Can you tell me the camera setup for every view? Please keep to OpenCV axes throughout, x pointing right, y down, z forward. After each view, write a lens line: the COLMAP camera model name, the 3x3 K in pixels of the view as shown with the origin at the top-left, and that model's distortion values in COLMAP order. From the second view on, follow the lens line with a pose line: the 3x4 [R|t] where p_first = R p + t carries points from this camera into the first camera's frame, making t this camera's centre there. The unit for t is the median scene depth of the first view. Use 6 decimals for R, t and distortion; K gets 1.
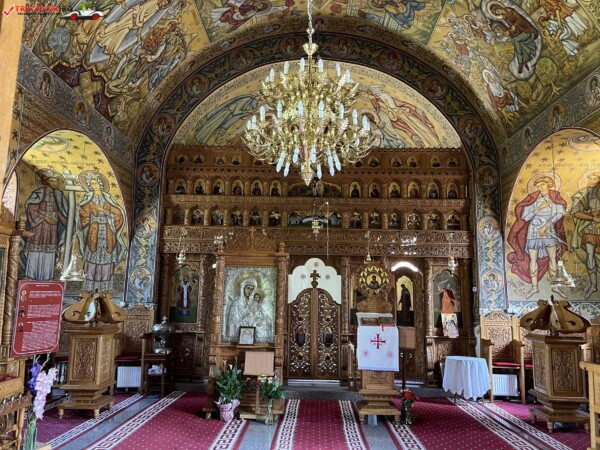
lens RADIAL K [[455.0, 0, 296.5], [0, 455.0, 227.7], [0, 0, 1]] dist [0.051116, -0.057482]
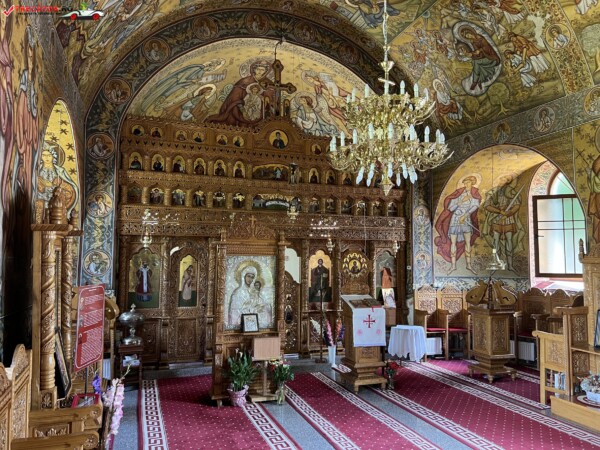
lens RADIAL K [[457.5, 0, 296.5], [0, 457.5, 227.8], [0, 0, 1]] dist [0.060492, -0.057454]
pose [[0.932992, 0.011565, 0.359710, -0.311546], [-0.044184, 0.995603, 0.082592, -0.053059], [-0.357174, -0.092951, 0.929401, 0.019825]]
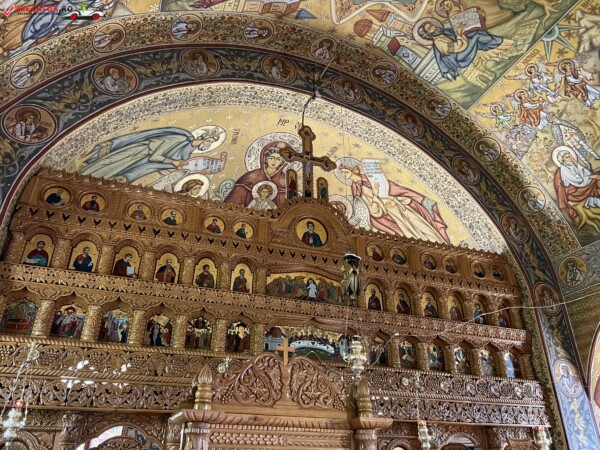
lens RADIAL K [[455.0, 0, 296.5], [0, 455.0, 227.7], [0, 0, 1]] dist [0.051116, -0.057482]
pose [[0.921193, 0.162277, 0.353652, -0.200505], [-0.043400, 0.946063, -0.321063, 0.026302], [-0.386678, 0.280413, 0.878549, 0.536381]]
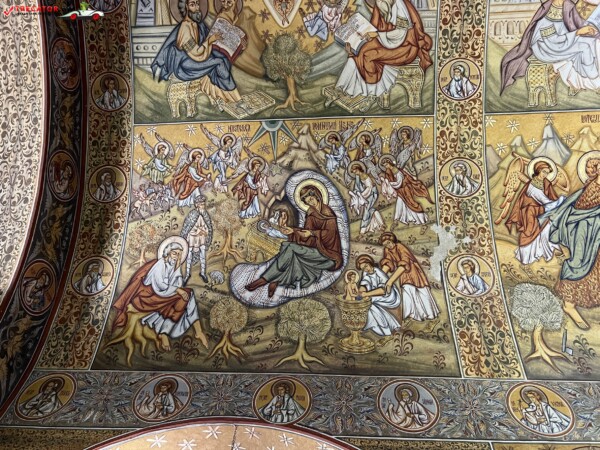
lens RADIAL K [[455.0, 0, 296.5], [0, 455.0, 227.7], [0, 0, 1]] dist [0.051116, -0.057482]
pose [[0.018348, 0.850580, 0.525526, 0.117218], [-0.218999, 0.516270, -0.827952, 0.058525], [-0.975552, -0.099899, 0.195749, 0.732542]]
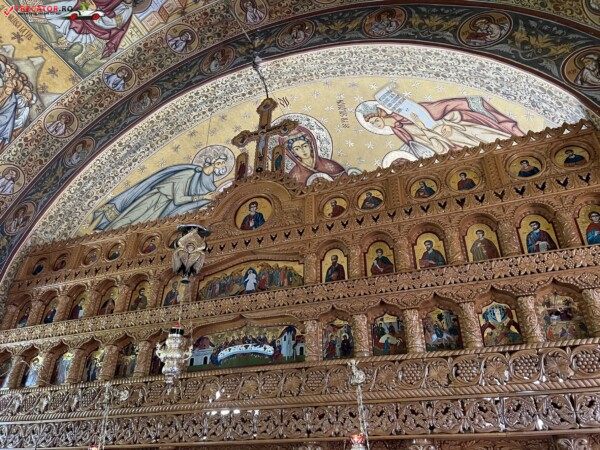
lens RADIAL K [[455.0, 0, 296.5], [0, 455.0, 227.7], [0, 0, 1]] dist [0.051116, -0.057482]
pose [[0.937061, -0.186987, -0.294878, 0.244811], [0.057670, 0.915804, -0.397465, 0.052563], [0.344371, 0.355443, 0.868947, 0.658860]]
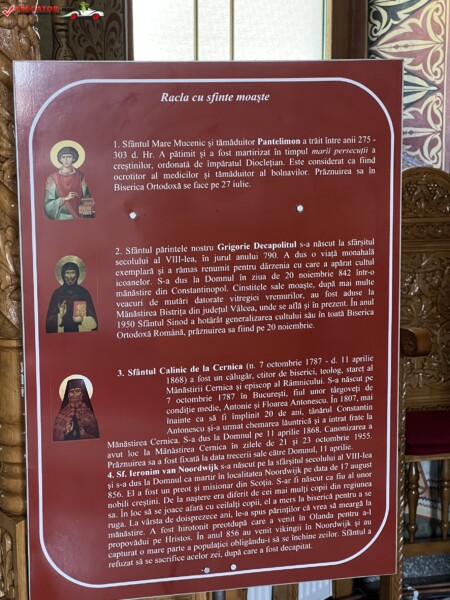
lens RADIAL K [[1347.4, 0, 225.0], [0, 1347.4, 300.0], [0, 0, 1]] dist [0.080207, 0.868610]
pose [[0.589305, 0.098254, -0.801914, -0.149018], [0.139008, 0.965444, 0.220443, 0.060118], [0.795862, -0.241381, 0.555283, 0.478123]]
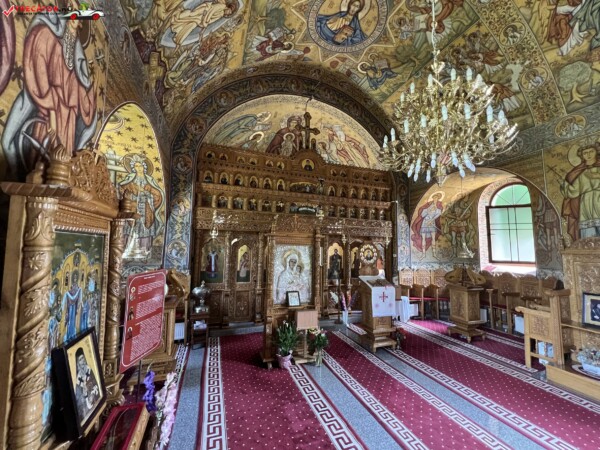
lens RADIAL K [[241.7, 0, 299.4], [0, 241.7, 226.4], [0, 0, 1]] dist [-0.000764, 0.000108]
pose [[0.931846, 0.031740, 0.361464, -0.280778], [-0.056141, 0.996783, 0.057202, -0.005993], [-0.358486, -0.073597, 0.930630, 0.300176]]
